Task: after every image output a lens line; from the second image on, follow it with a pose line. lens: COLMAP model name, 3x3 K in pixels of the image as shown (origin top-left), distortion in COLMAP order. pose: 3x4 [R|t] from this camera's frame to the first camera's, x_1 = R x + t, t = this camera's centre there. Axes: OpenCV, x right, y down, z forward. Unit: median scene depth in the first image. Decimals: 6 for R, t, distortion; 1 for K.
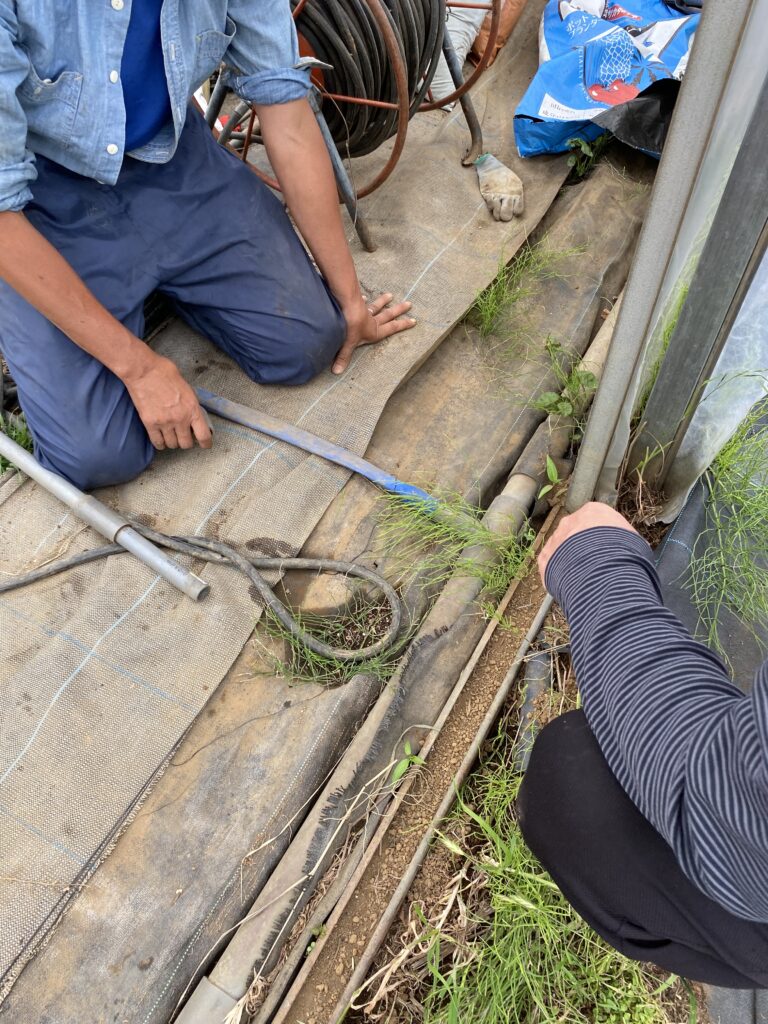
lens RADIAL K [[773.4, 0, 388.7], [0, 773.4, 497.2], [0, 0, 1]] dist [0.034487, -0.037630]
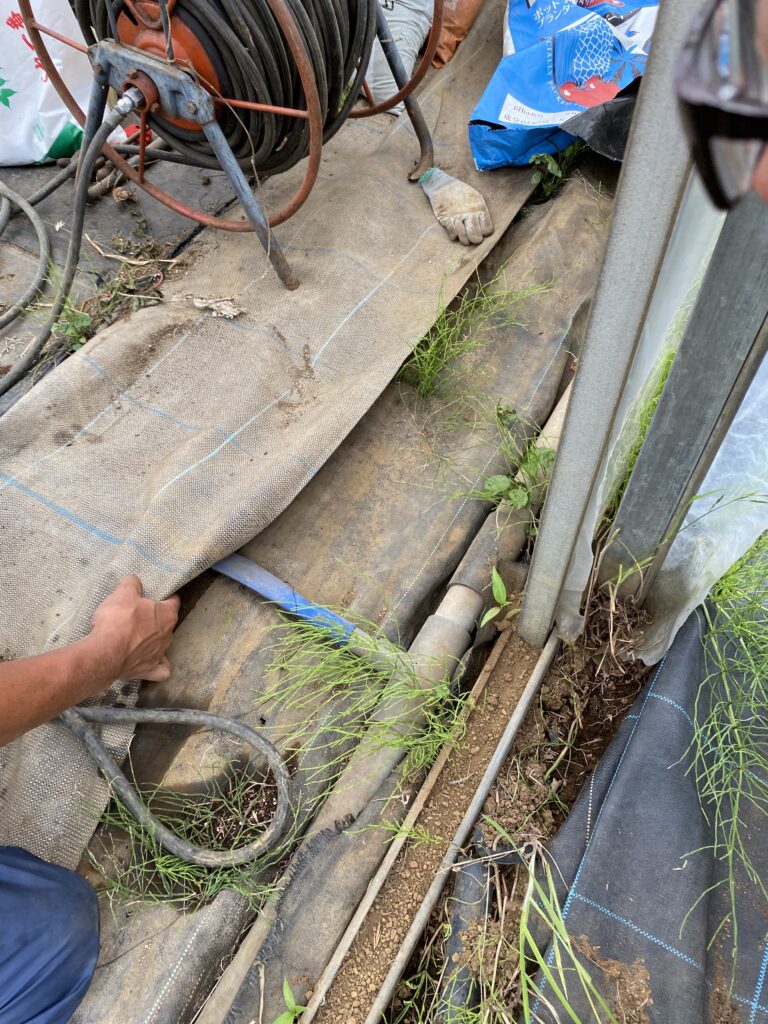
lens RADIAL K [[773.4, 0, 382.7], [0, 773.4, 495.5], [0, 0, 1]] dist [0.034487, -0.037630]
pose [[0.999902, -0.008145, -0.011384, 0.111027], [0.008139, 0.999967, -0.000621, -0.132105], [0.011388, 0.000528, 0.999935, 0.244540]]
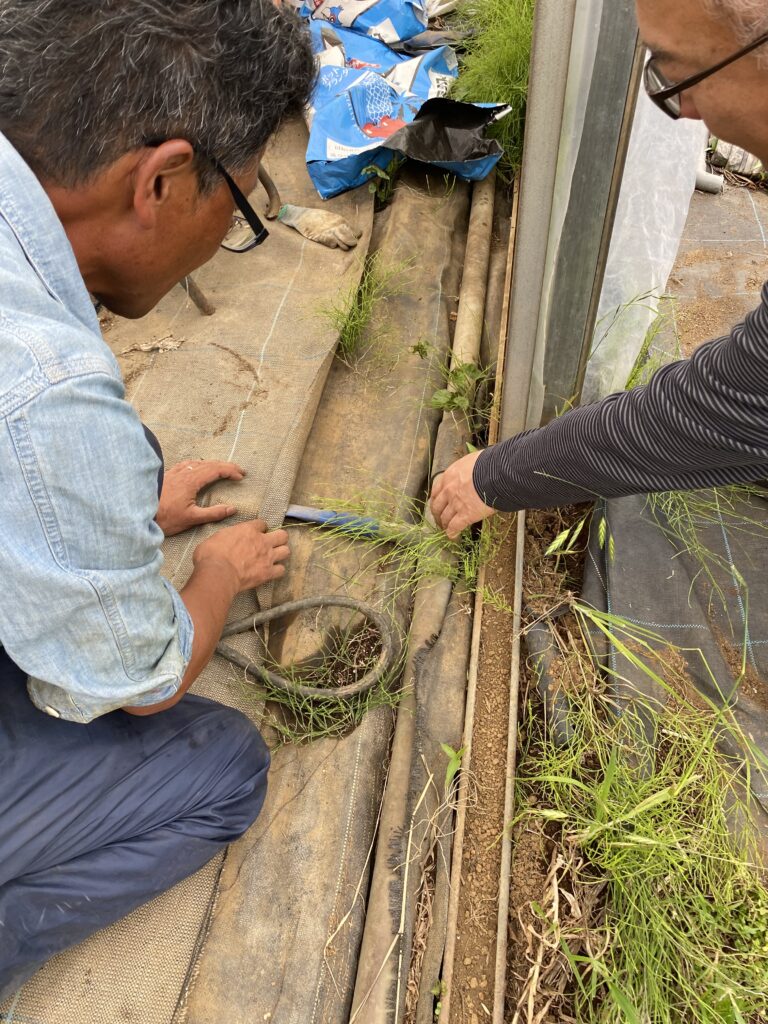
lens RADIAL K [[773.4, 0, 384.3], [0, 773.4, 503.4], [0, 0, 1]] dist [0.034487, -0.037630]
pose [[0.931939, -0.285066, 0.224114, -0.145708], [0.306907, 0.949249, -0.068802, 0.058516], [-0.193127, 0.132901, 0.972131, 0.060250]]
